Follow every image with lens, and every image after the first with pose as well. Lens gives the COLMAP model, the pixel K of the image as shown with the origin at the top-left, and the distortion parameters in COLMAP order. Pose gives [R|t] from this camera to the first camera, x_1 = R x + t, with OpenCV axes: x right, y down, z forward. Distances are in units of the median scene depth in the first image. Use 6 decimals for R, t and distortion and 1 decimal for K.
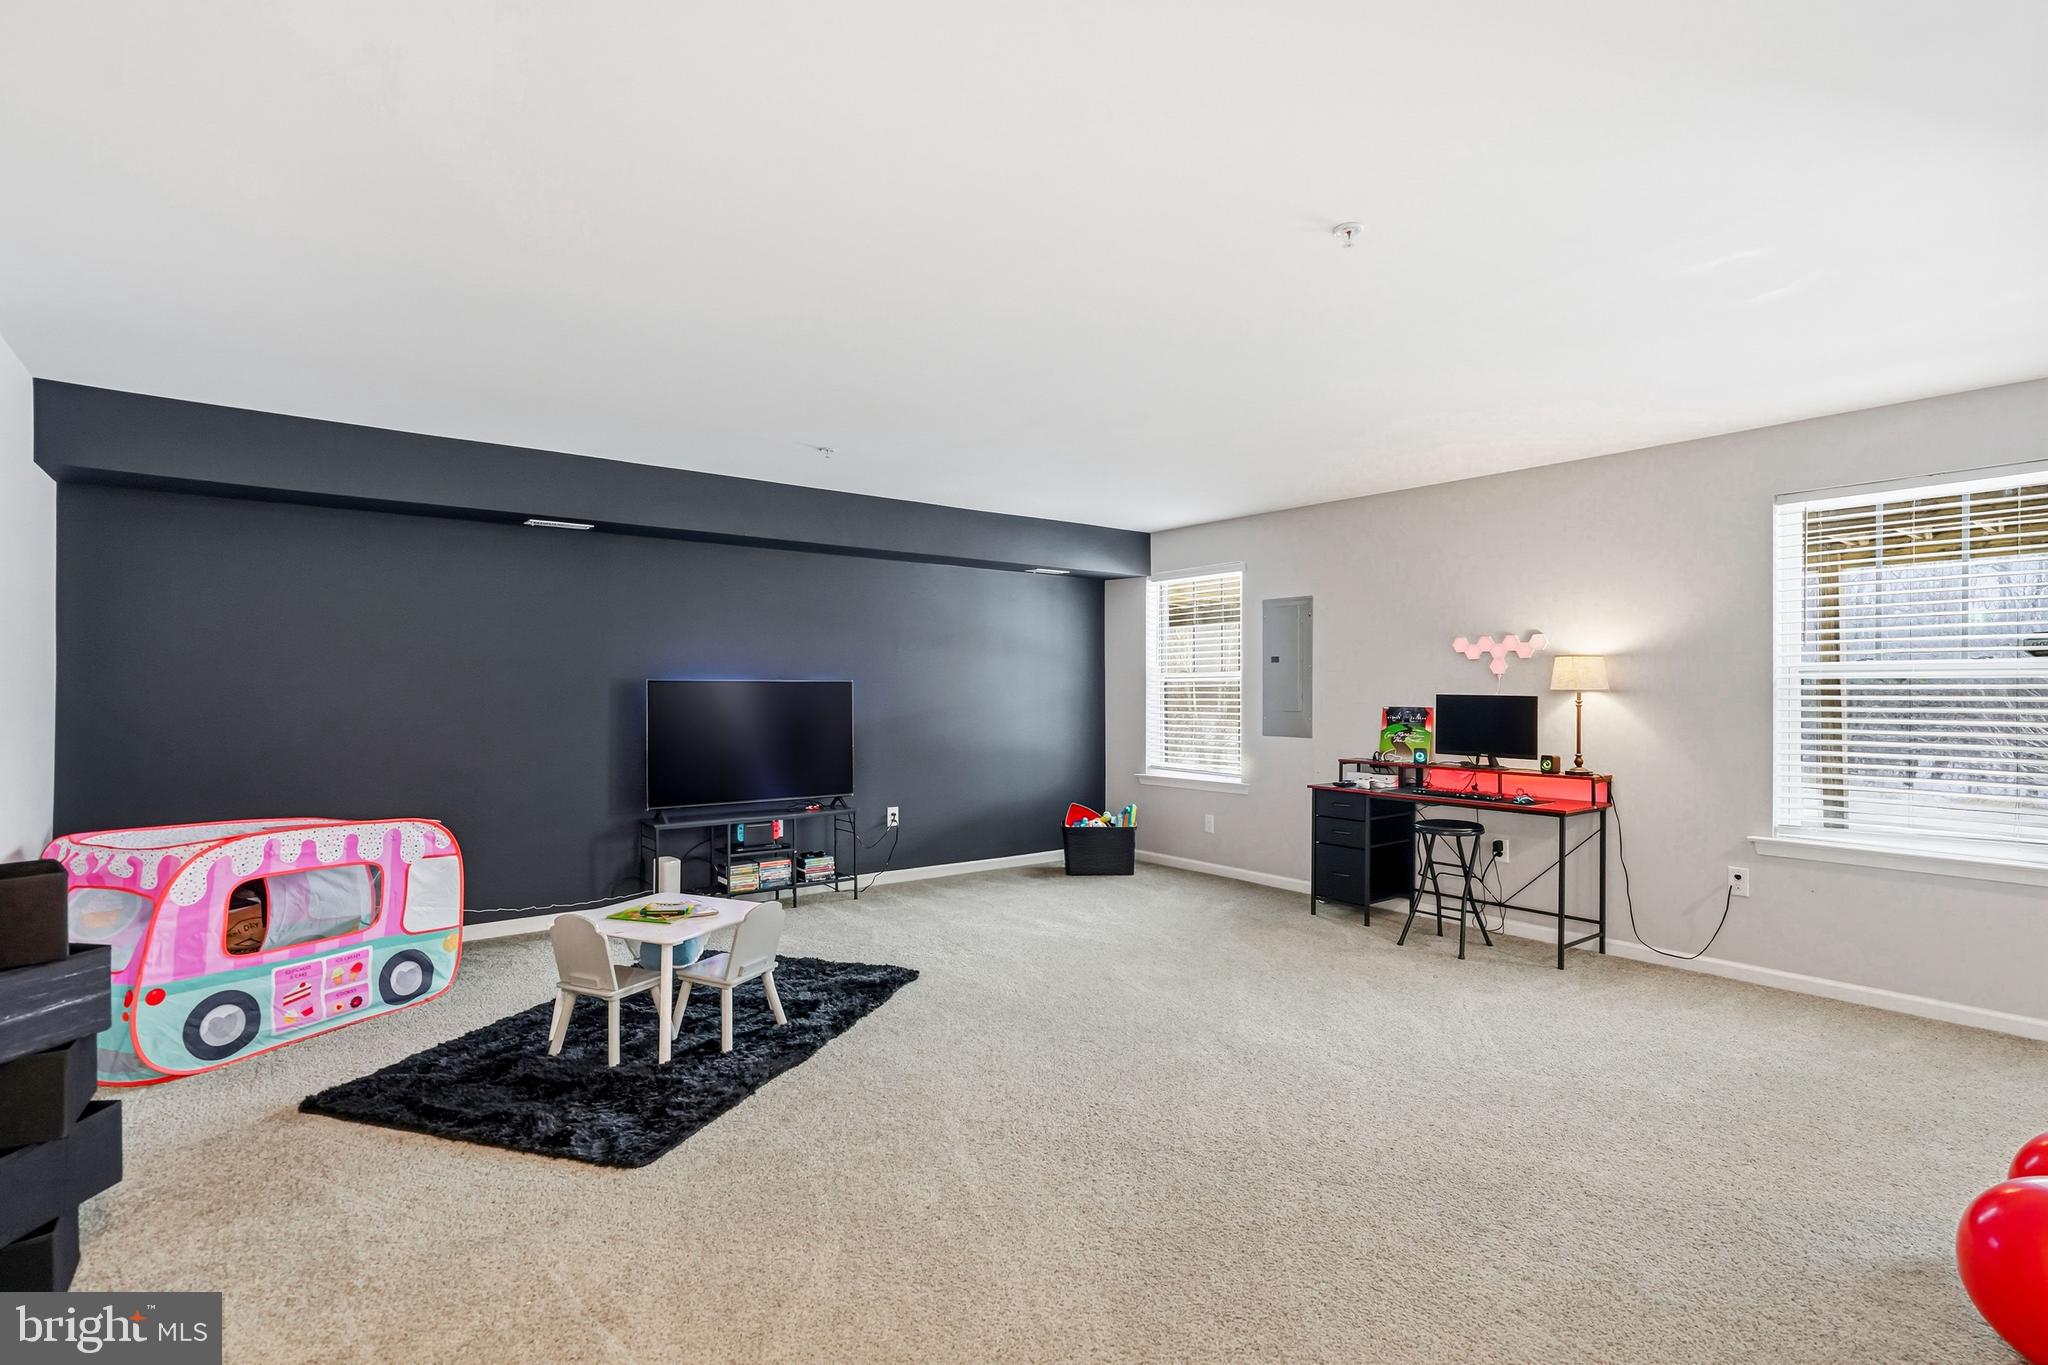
lens RADIAL K [[997.9, 0, 1003.4], [0, 997.9, 699.3], [0, 0, 1]] dist [0.002376, 0.000065]
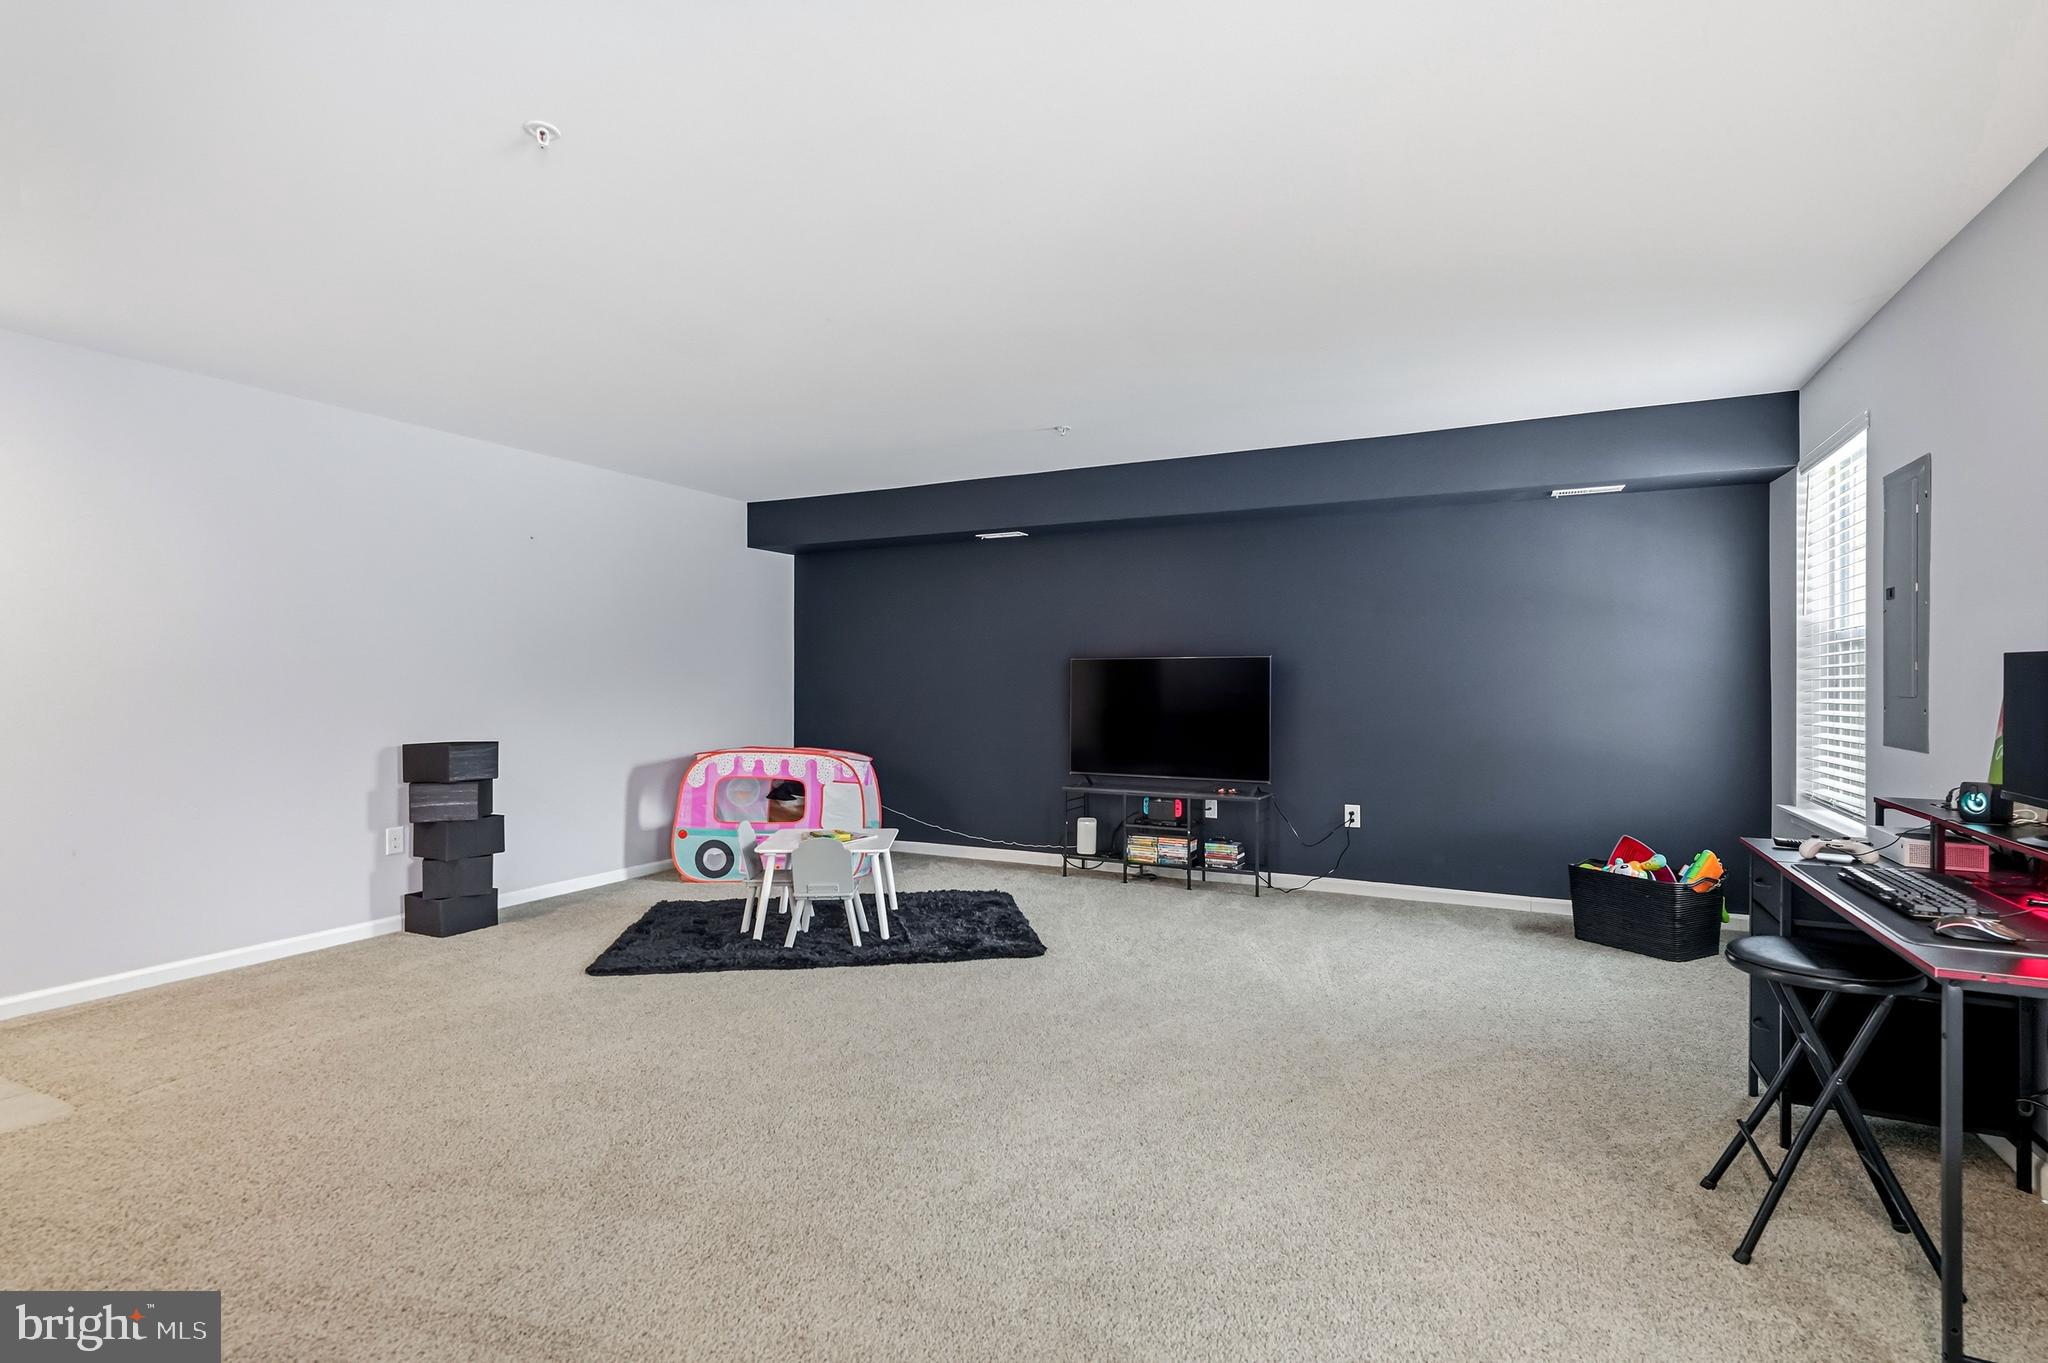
lens RADIAL K [[997.9, 0, 1004.4], [0, 997.9, 666.7], [0, 0, 1]] dist [0.002376, 0.000065]
pose [[0.425407, -0.005148, -0.904987, 0.603380], [-0.006725, 0.999938, -0.008849, 0.000218], [0.904977, 0.009850, 0.425346, 0.419530]]
